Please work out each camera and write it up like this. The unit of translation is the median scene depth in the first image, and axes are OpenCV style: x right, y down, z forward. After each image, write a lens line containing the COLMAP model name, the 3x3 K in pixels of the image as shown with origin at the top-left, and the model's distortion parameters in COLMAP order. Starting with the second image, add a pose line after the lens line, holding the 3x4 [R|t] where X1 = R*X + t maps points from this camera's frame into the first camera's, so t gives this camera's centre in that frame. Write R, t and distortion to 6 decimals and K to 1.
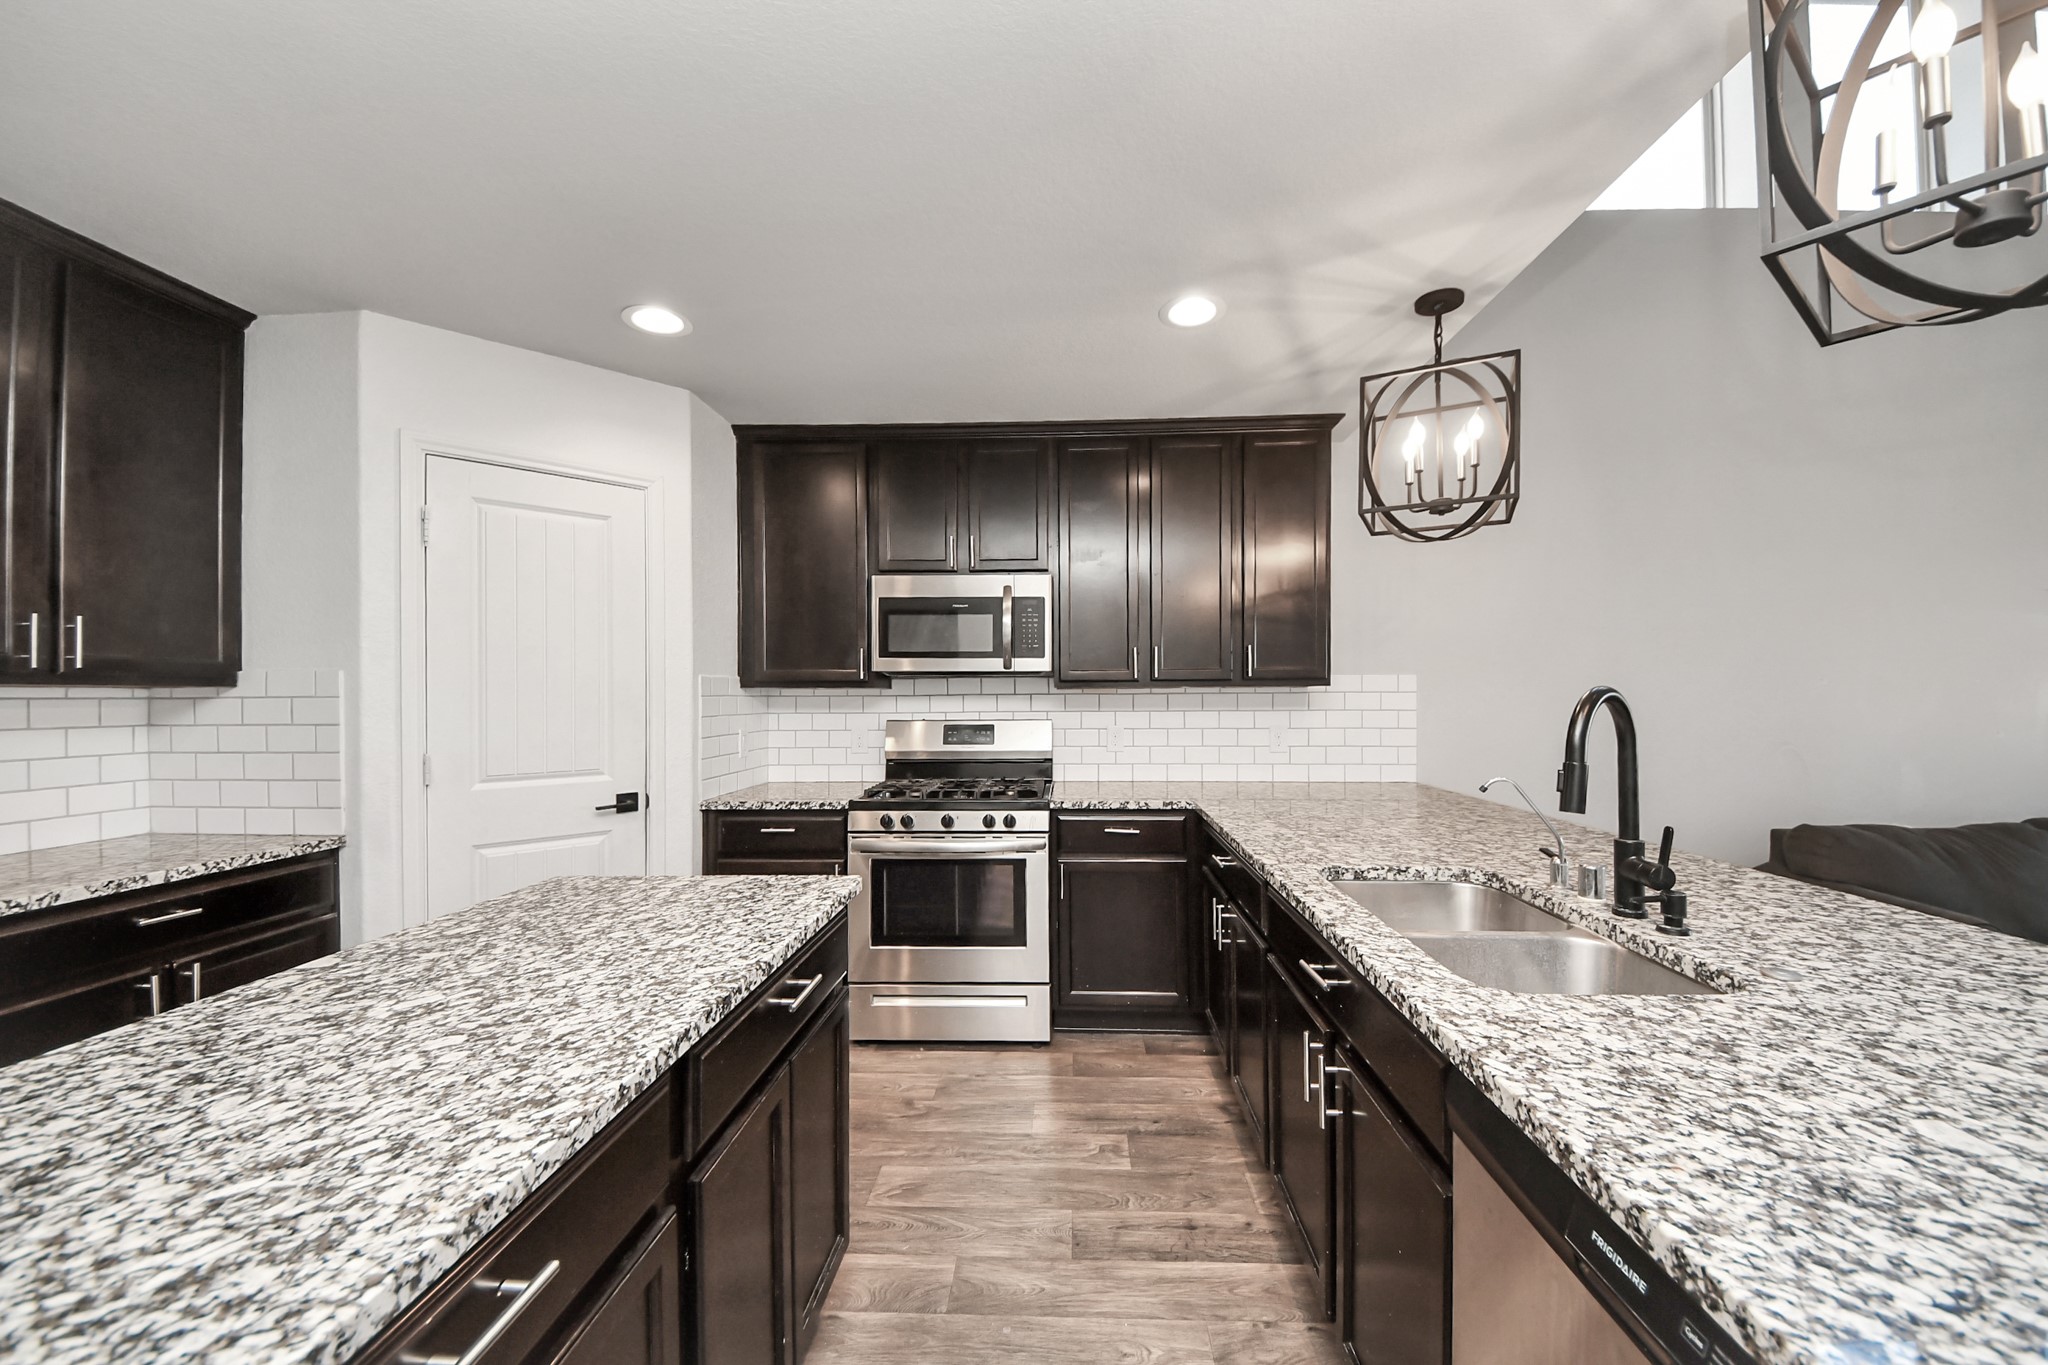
lens RADIAL K [[743.0, 0, 1036.5], [0, 743.0, 693.3], [0, 0, 1]] dist [0.045641, -0.017484]
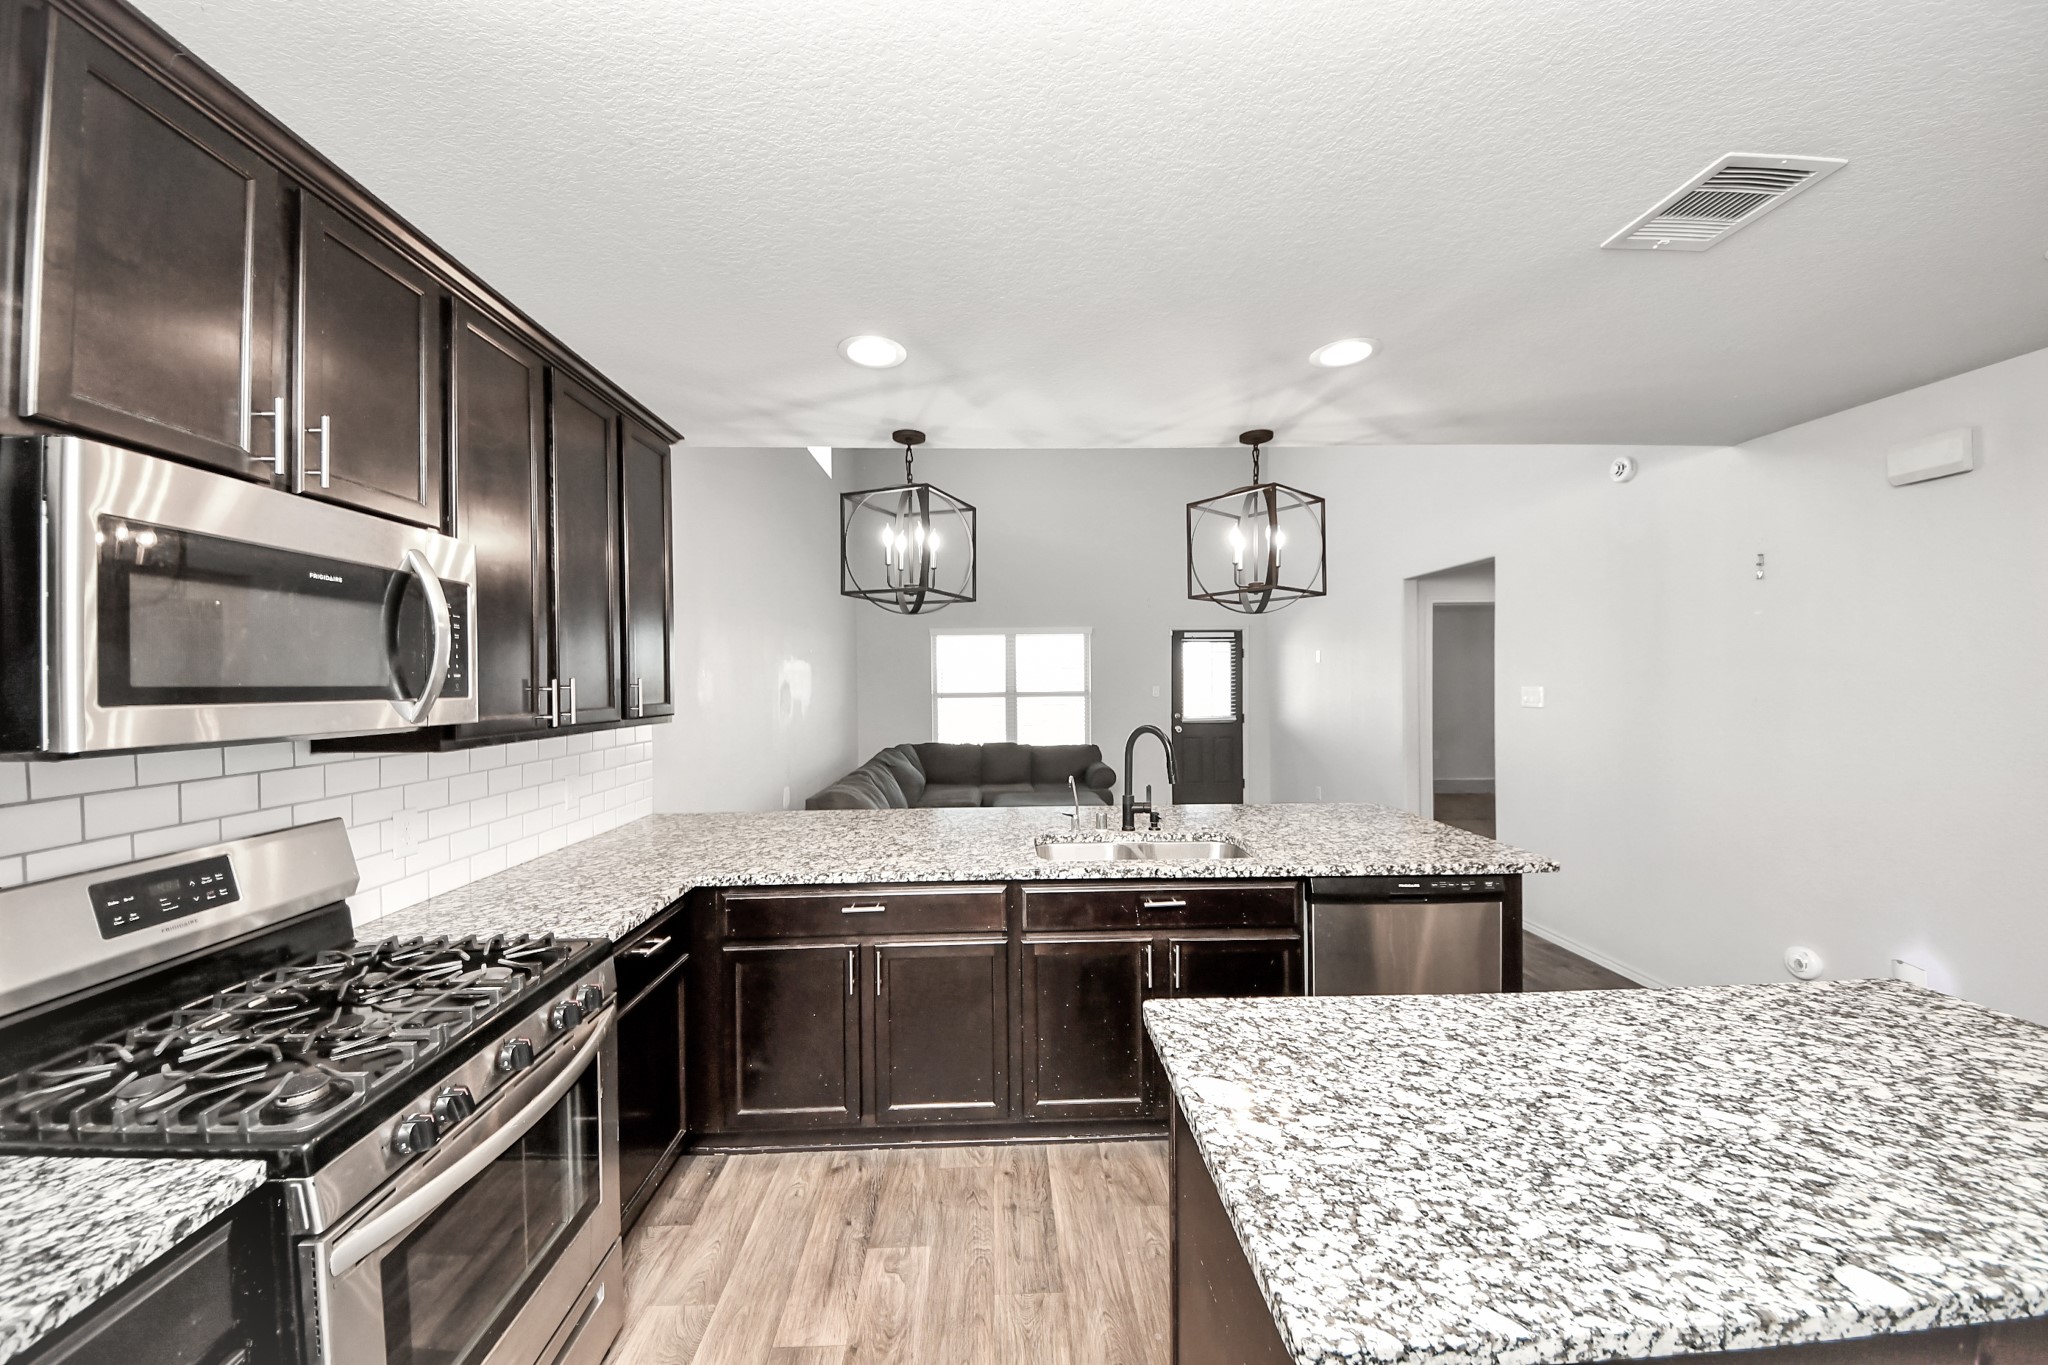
lens RADIAL K [[744.1, 0, 1006.6], [0, 744.1, 676.1], [0, 0, 1]] dist [0.018050, -0.006920]
pose [[-0.083167, 0.008489, 0.996499, -0.714177], [0.004512, 0.999957, -0.008142, -0.071238], [-0.996525, 0.003820, -0.083202, 0.838461]]
